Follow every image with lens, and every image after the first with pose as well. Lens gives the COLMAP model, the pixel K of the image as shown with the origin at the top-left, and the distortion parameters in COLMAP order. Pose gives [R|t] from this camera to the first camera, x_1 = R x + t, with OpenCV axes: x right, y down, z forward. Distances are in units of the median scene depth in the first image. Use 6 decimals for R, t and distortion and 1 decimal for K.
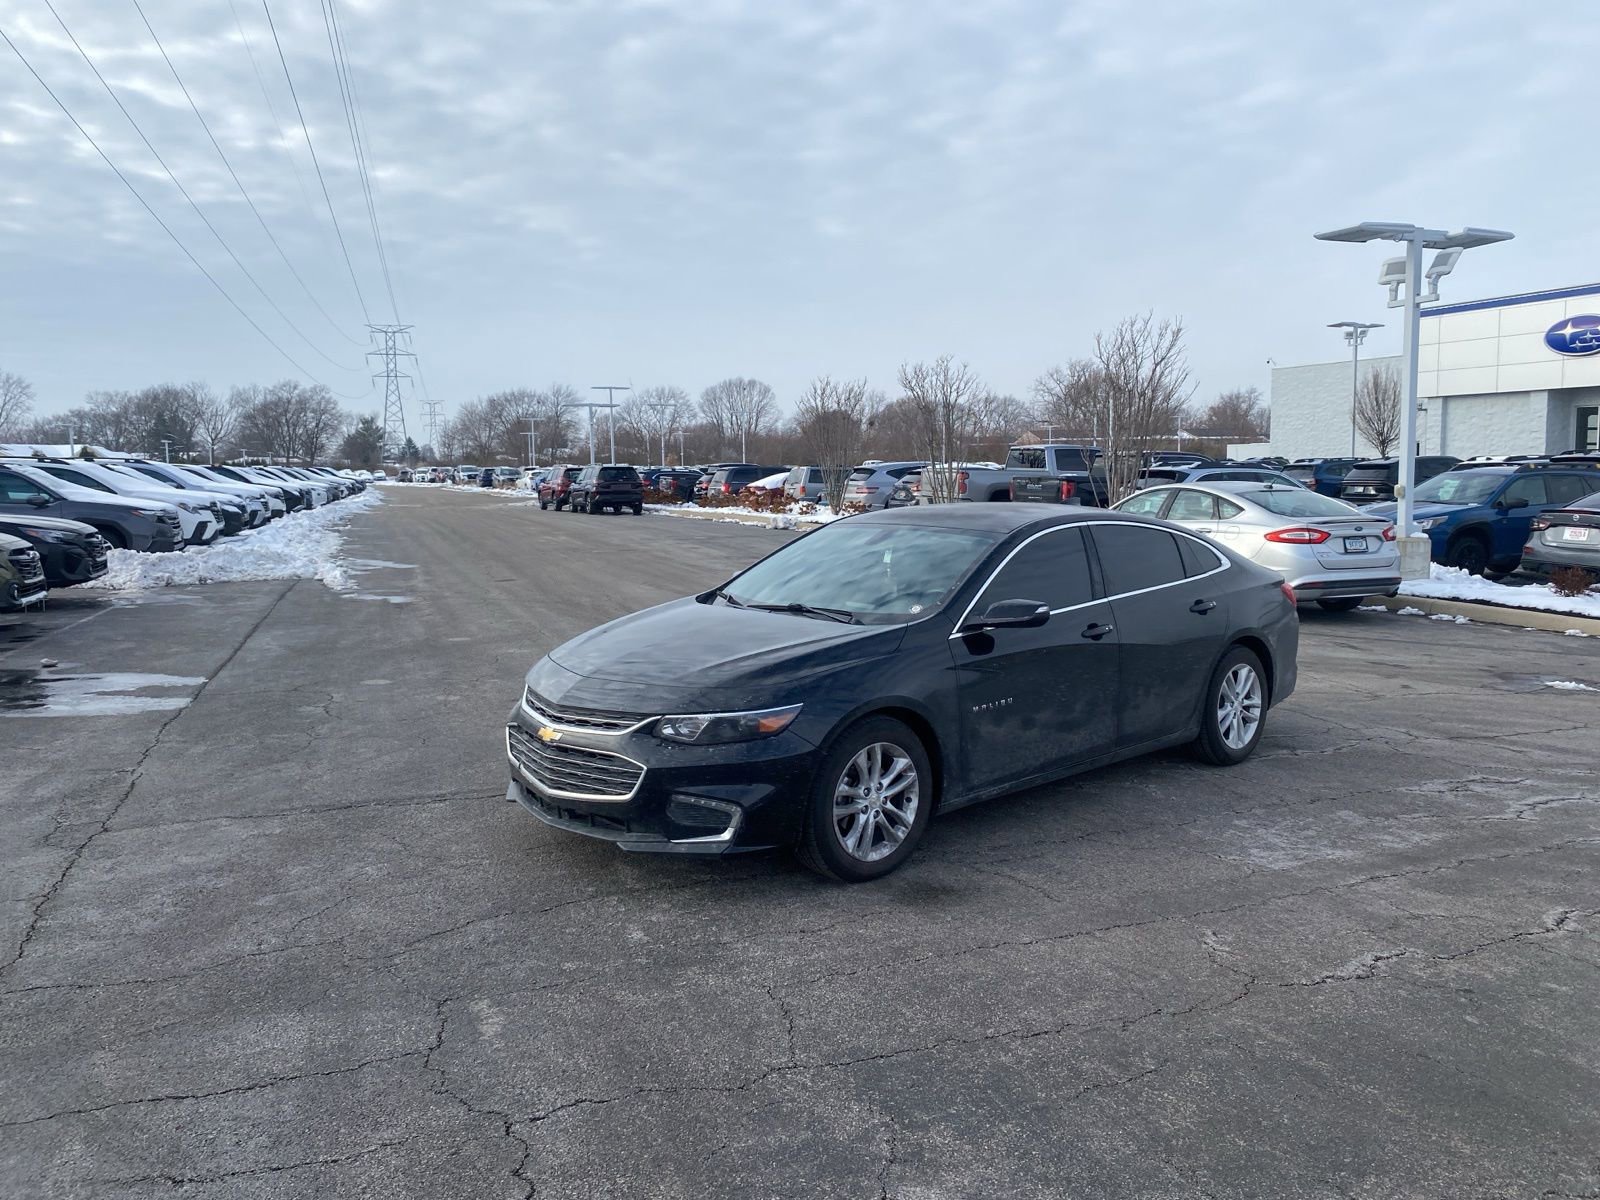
lens RADIAL K [[1199.8, 0, 812.5], [0, 1199.8, 598.9], [0, 0, 1]] dist [0.038869, -0.053047]
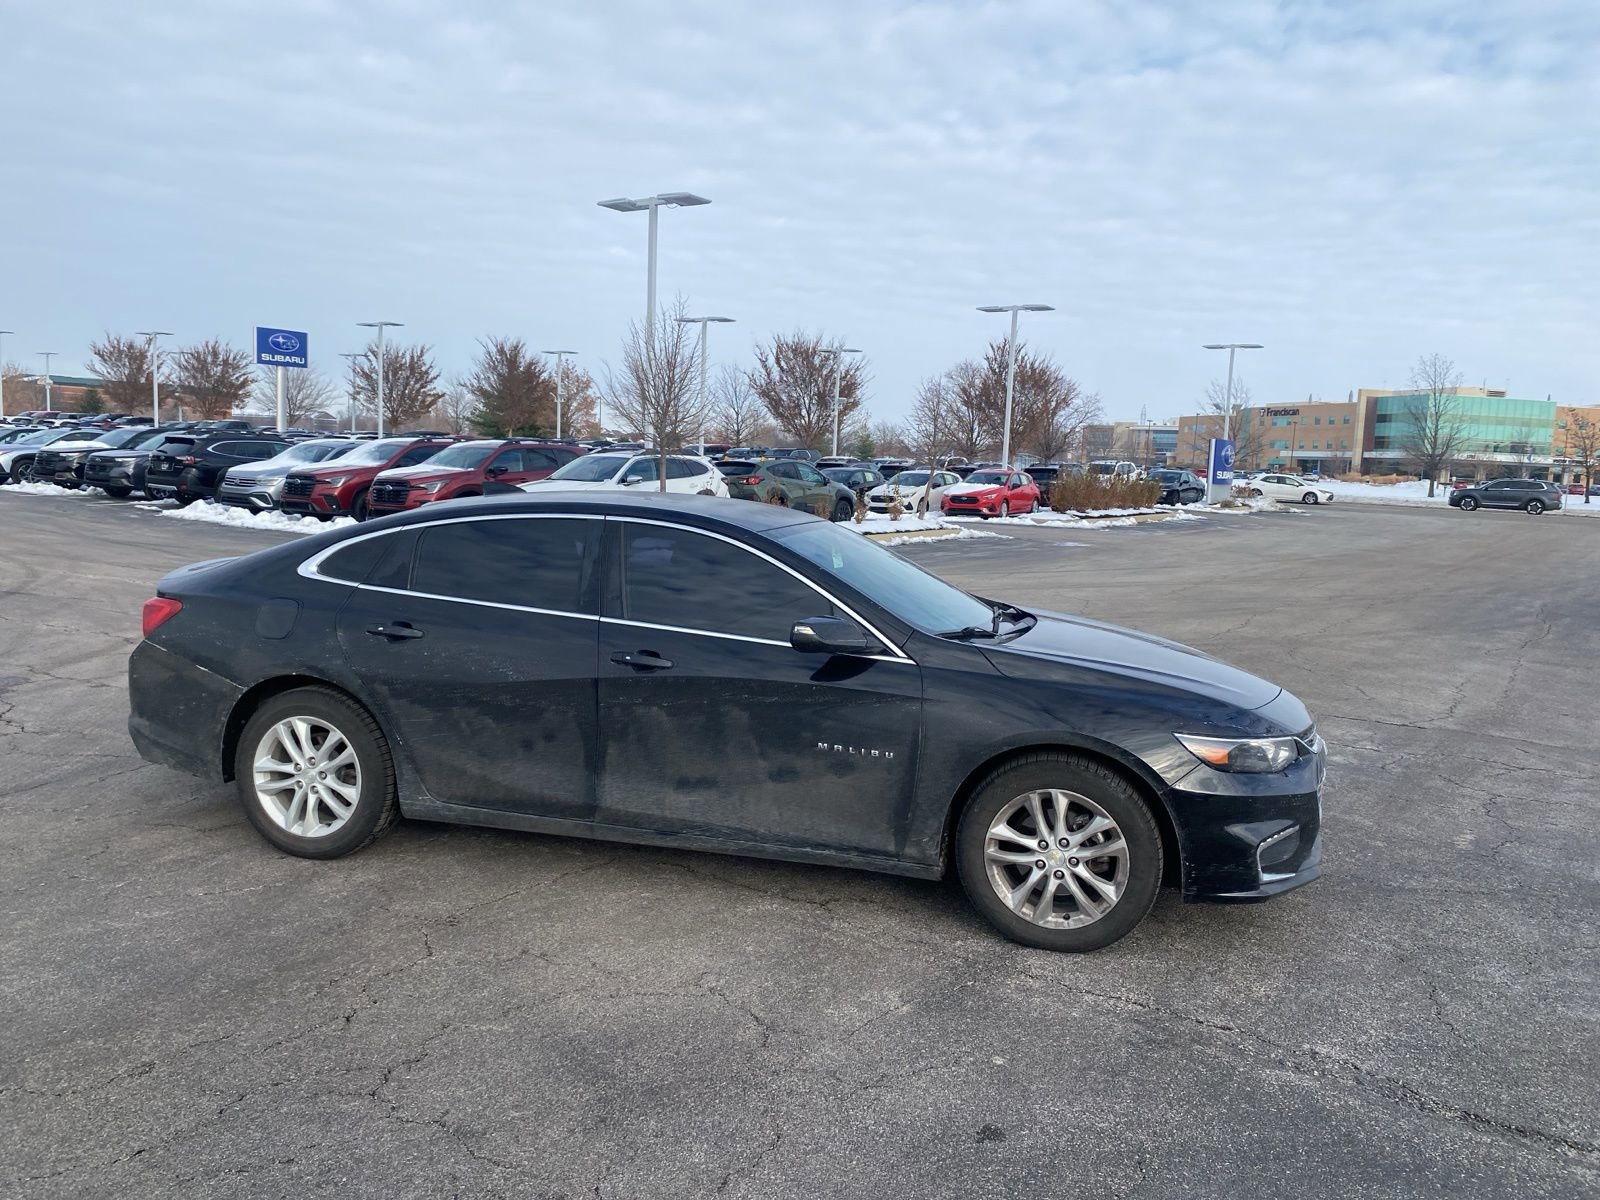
lens RADIAL K [[1199.8, 0, 809.4], [0, 1199.8, 620.6], [0, 0, 1]] dist [0.038869, -0.053047]
pose [[-0.550247, -0.121422, 0.826126, -0.365857], [0.053588, 0.982196, 0.180053, -0.086143], [-0.833280, 0.143344, -0.533944, 0.866412]]
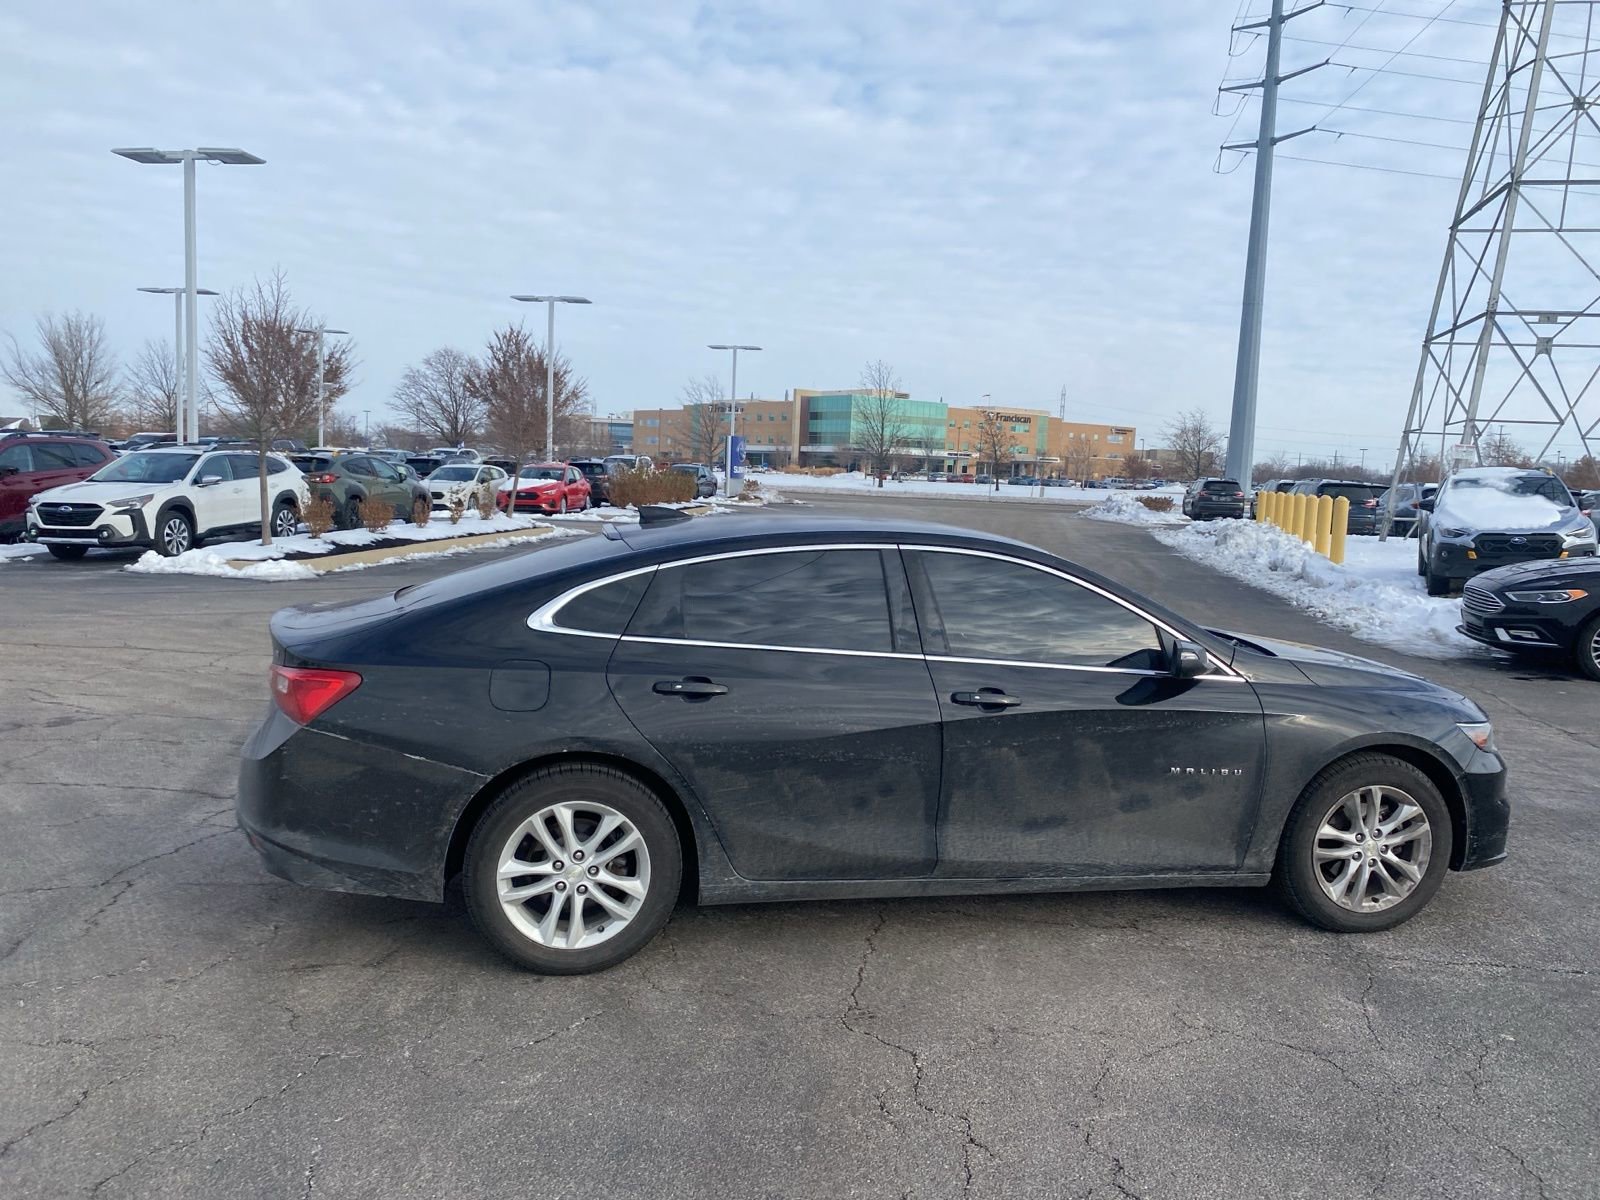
lens RADIAL K [[1199.8, 0, 815.4], [0, 1199.8, 627.7], [0, 0, 1]] dist [0.038869, -0.053047]
pose [[-0.855416, -0.087185, 0.510551, -0.136939], [0.025762, 0.977348, 0.210063, -0.107302], [-0.517300, 0.192844, -0.833794, 1.047525]]
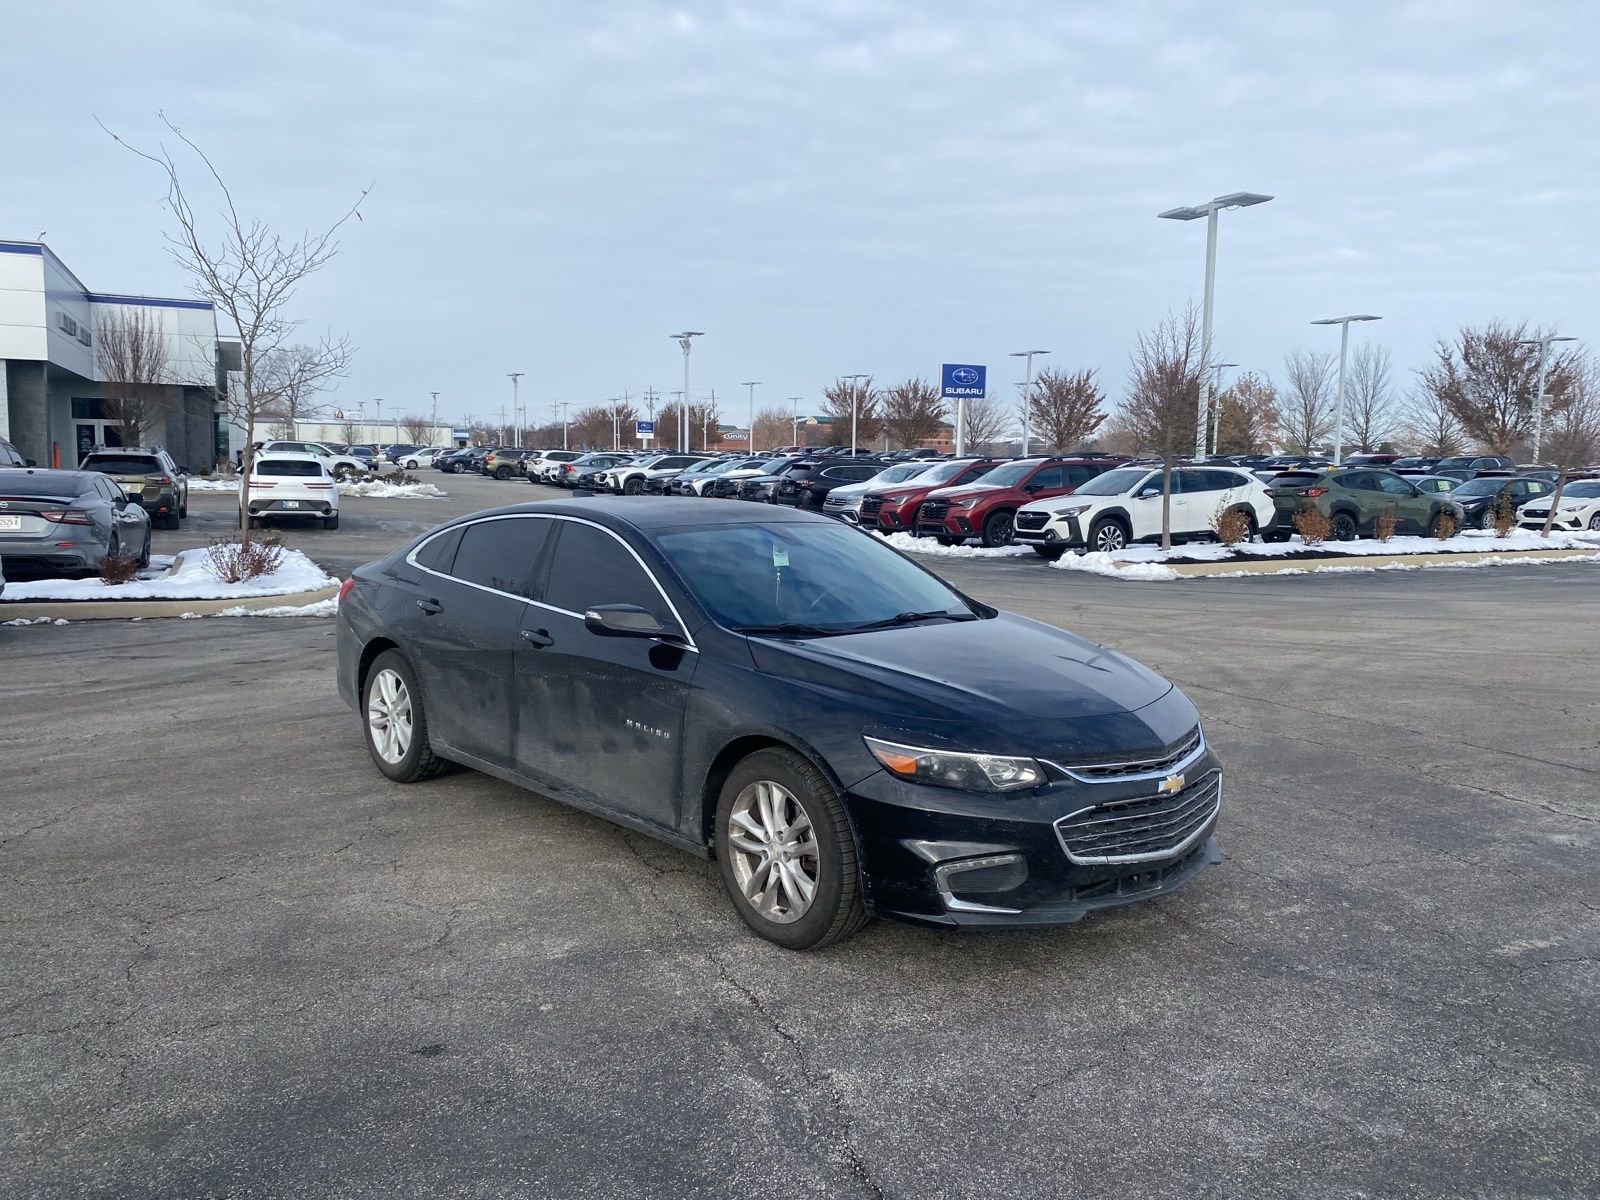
lens RADIAL K [[1199.8, 0, 808.5], [0, 1199.8, 612.4], [0, 0, 1]] dist [0.038869, -0.053047]
pose [[-0.021407, -0.115309, 0.993099, -0.478974], [0.089304, 0.989135, 0.116773, -0.057476], [-0.995774, 0.091188, -0.010877, 0.584747]]
